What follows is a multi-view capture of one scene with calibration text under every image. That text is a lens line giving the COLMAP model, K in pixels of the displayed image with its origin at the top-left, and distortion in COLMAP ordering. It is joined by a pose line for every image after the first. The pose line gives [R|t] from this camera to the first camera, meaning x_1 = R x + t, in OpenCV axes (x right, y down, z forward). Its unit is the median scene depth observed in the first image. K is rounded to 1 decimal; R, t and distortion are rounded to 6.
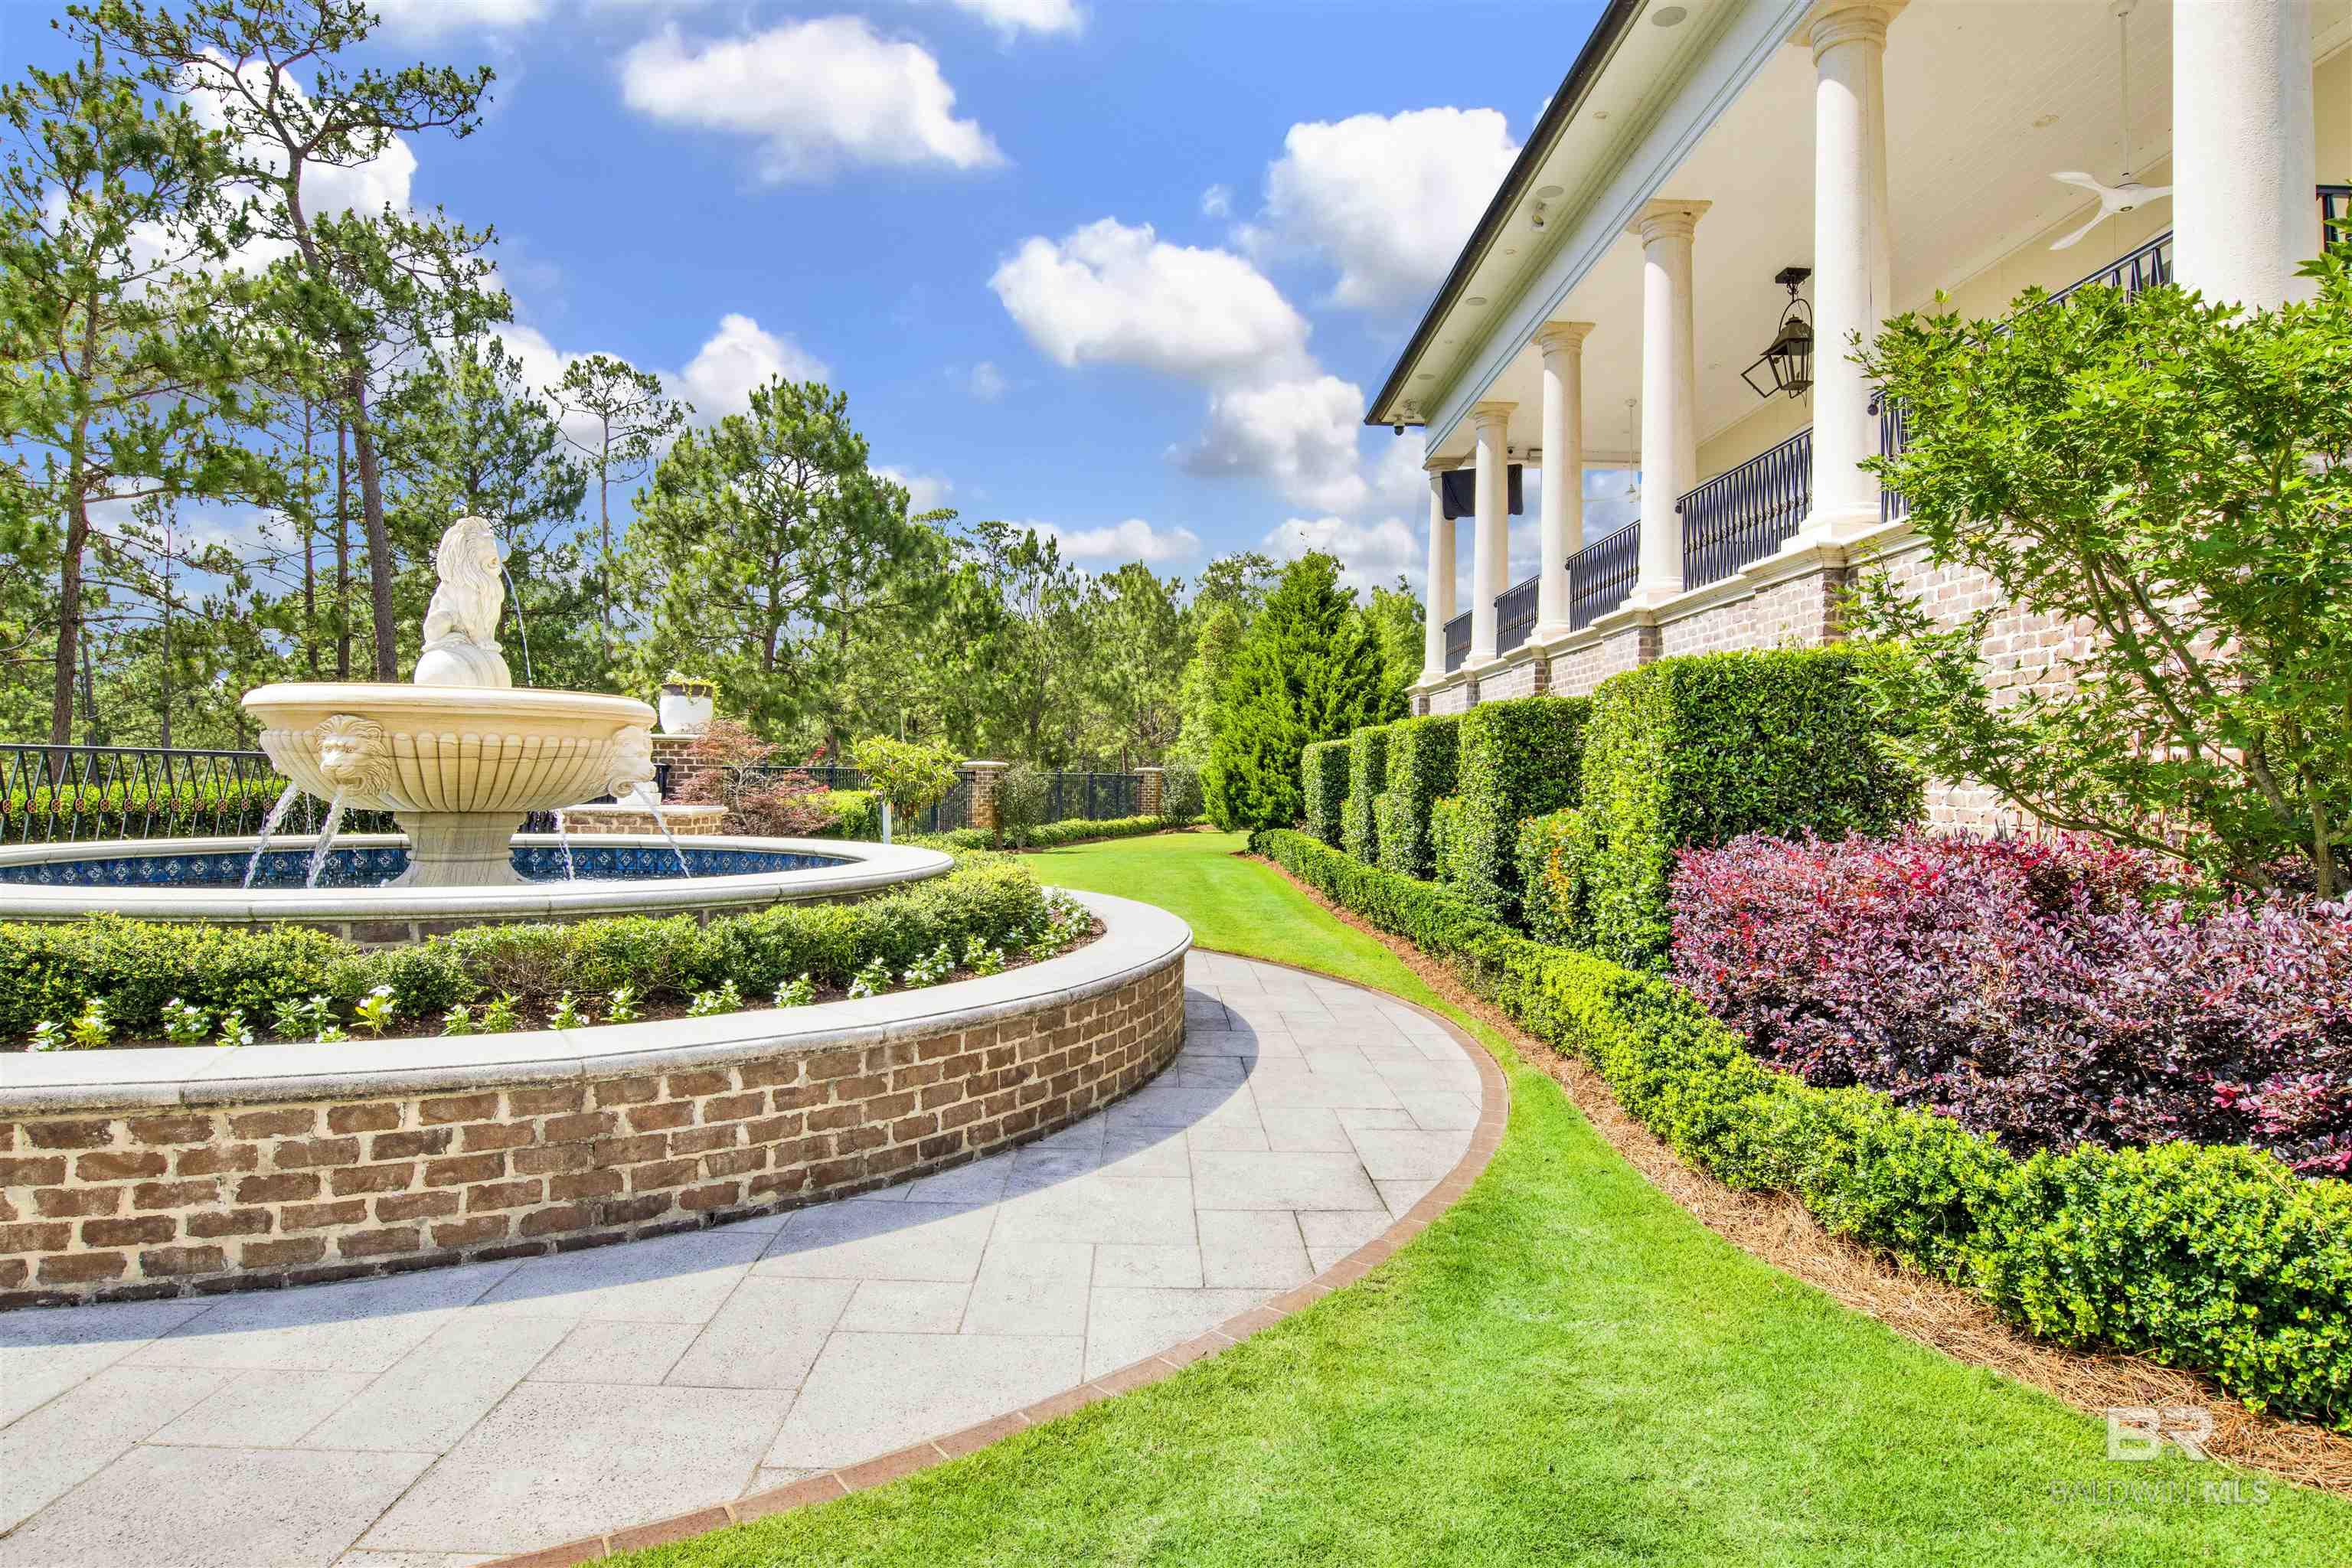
lens RADIAL K [[1266.3, 0, 1176.0], [0, 1266.3, 784.0], [0, 0, 1]] dist [-0.052032, 0.002984]
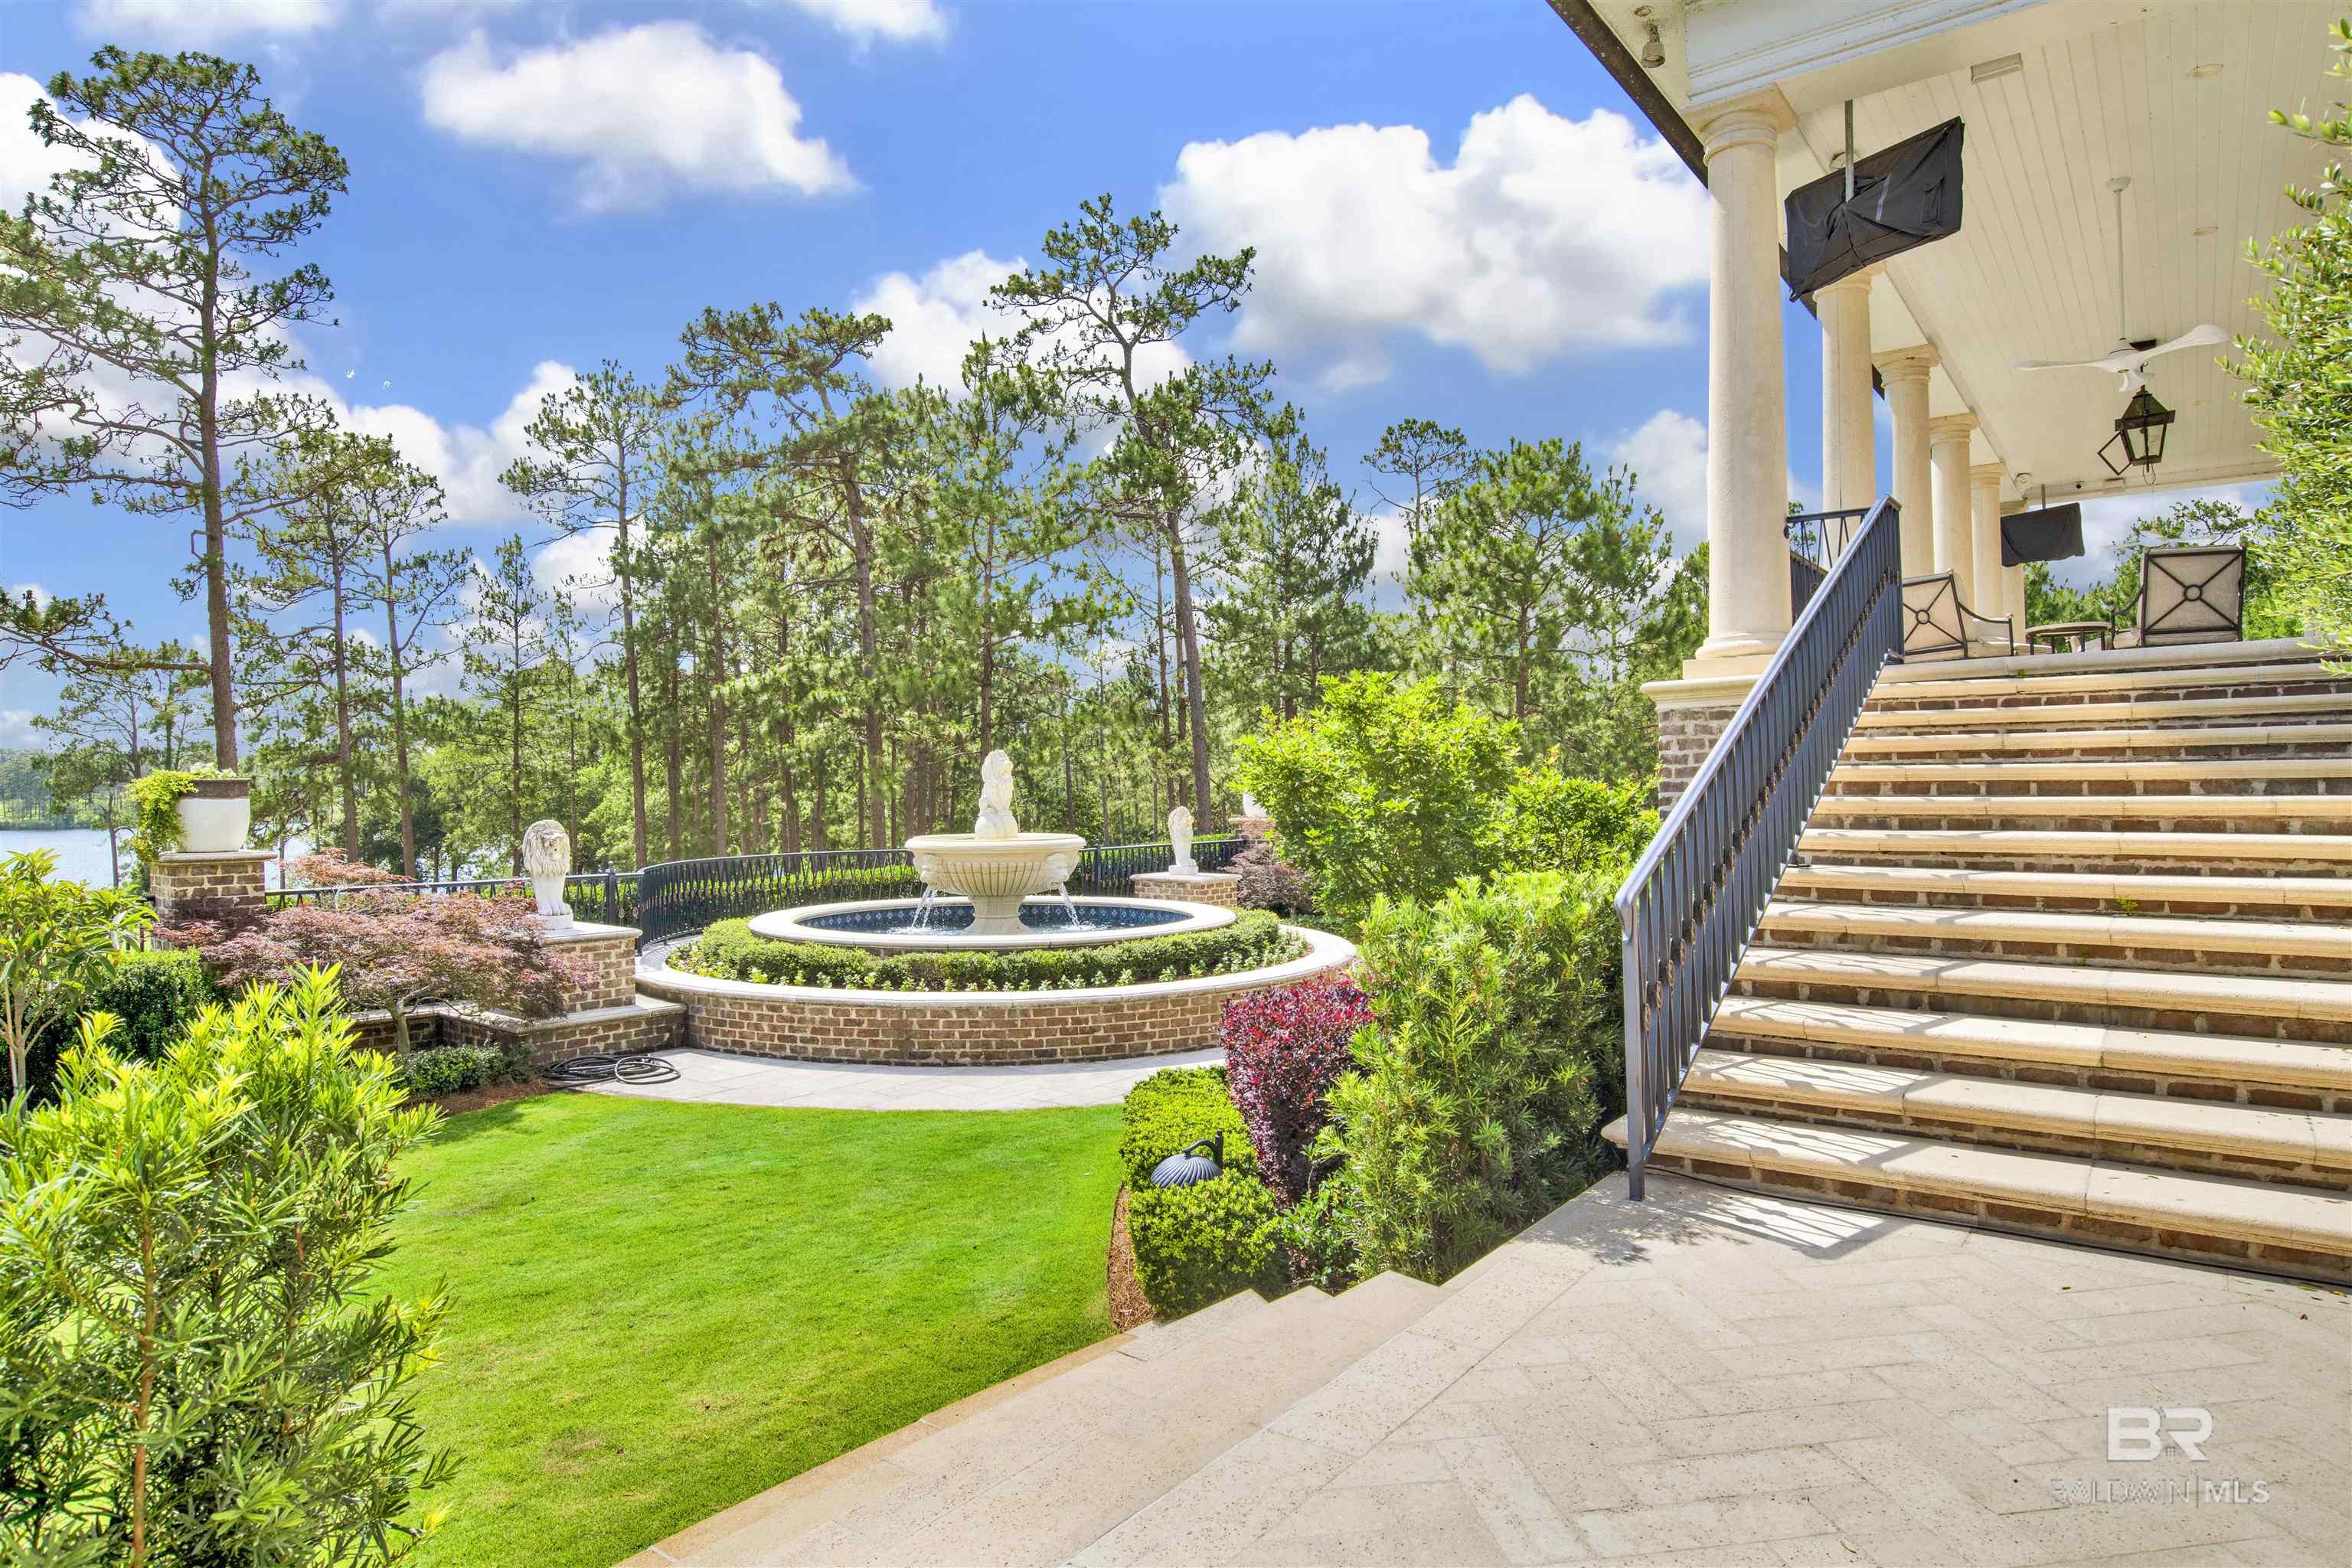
lens RADIAL K [[1360.0, 0, 1176.0], [0, 1360.0, 784.0], [0, 0, 1]] dist [-0.052328, 0.000006]
pose [[0.785802, -0.014791, -0.618301, 1.660733], [0.010112, 0.999888, -0.011068, -0.205913], [0.618396, 0.002445, 0.785863, -0.920421]]
